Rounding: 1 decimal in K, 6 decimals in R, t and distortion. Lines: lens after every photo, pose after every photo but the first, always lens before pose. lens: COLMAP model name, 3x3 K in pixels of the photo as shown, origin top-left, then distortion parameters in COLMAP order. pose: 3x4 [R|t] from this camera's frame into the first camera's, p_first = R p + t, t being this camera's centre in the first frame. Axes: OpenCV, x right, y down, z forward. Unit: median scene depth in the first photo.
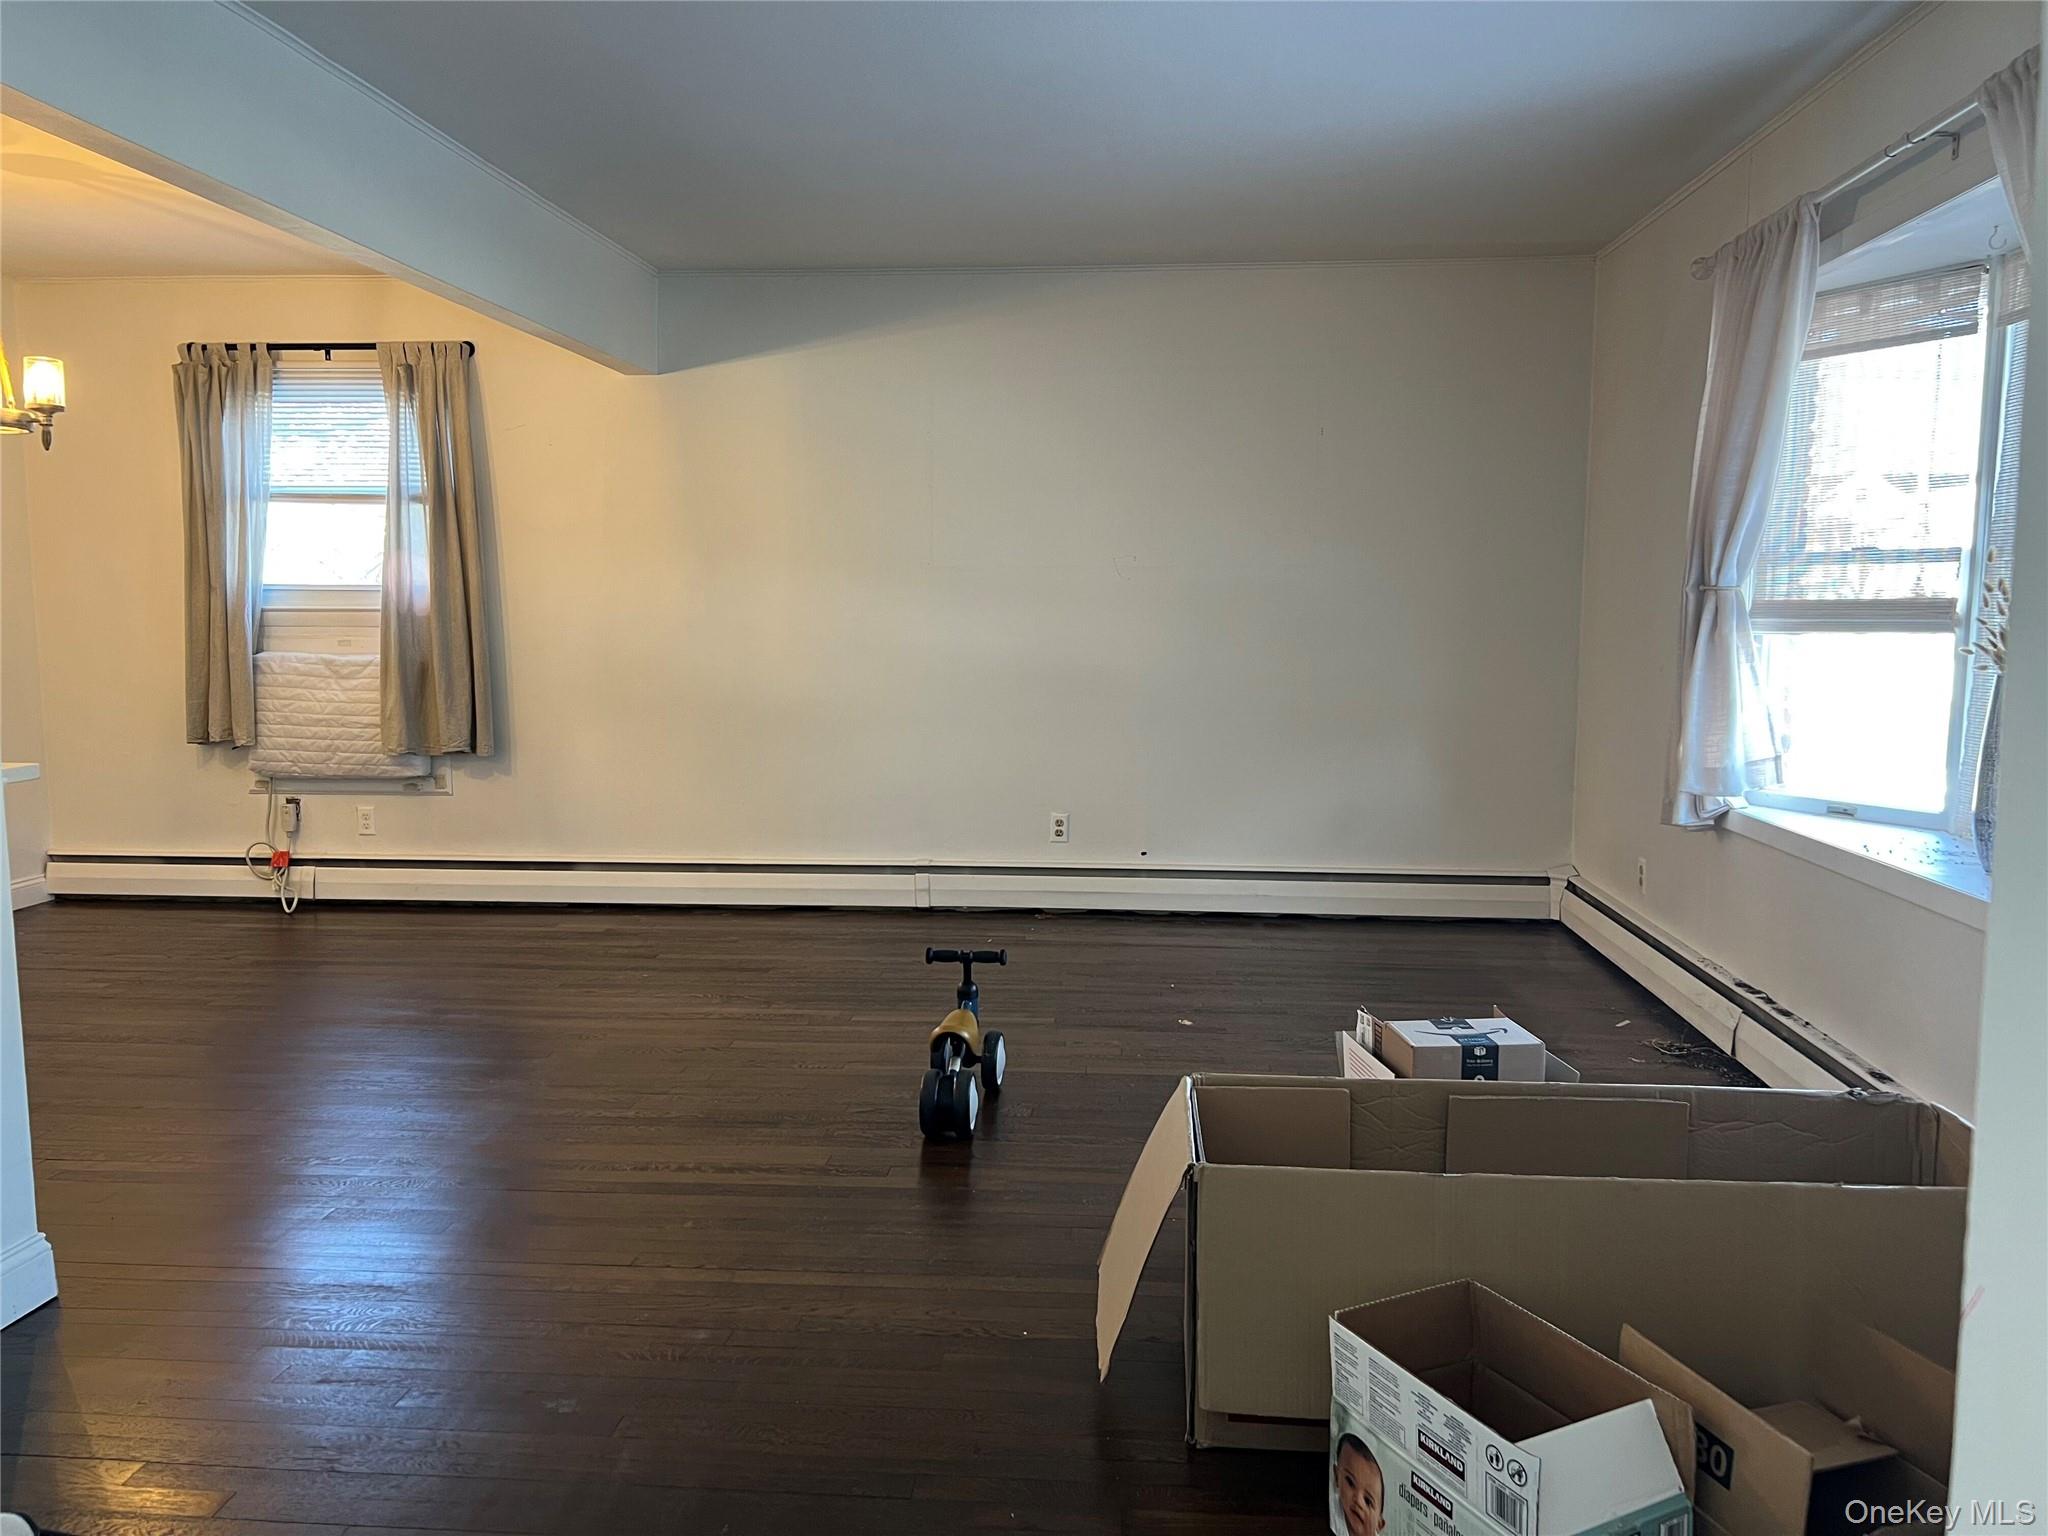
lens RADIAL K [[1537.6, 0, 1024.0], [0, 1537.6, 768.0], [0, 0, 1]] dist [0.048666, -0.003060]
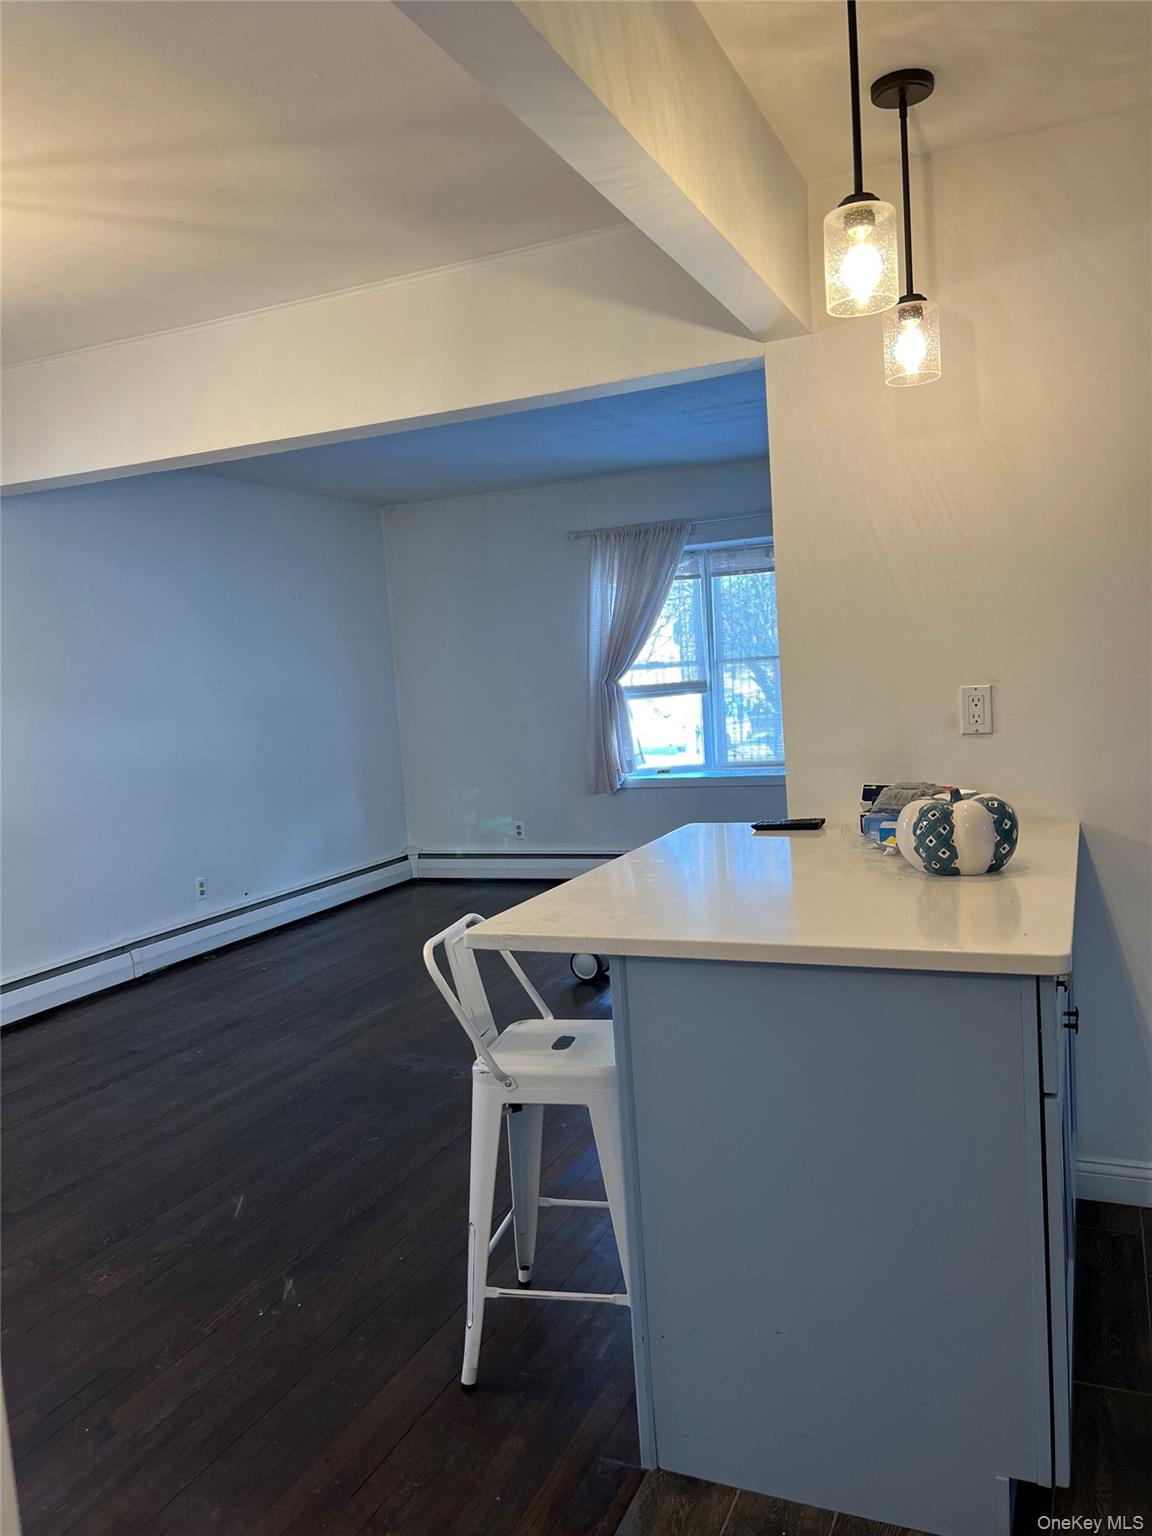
lens RADIAL K [[1153.2, 0, 576.0], [0, 1153.2, 768.0], [0, 0, 1]] dist [0.048666, -0.003060]
pose [[0.319463, -0.101707, 0.942125, -0.827584], [0.170401, 0.984182, 0.048466, -0.057967], [-0.932152, 0.145056, 0.331741, 0.373365]]
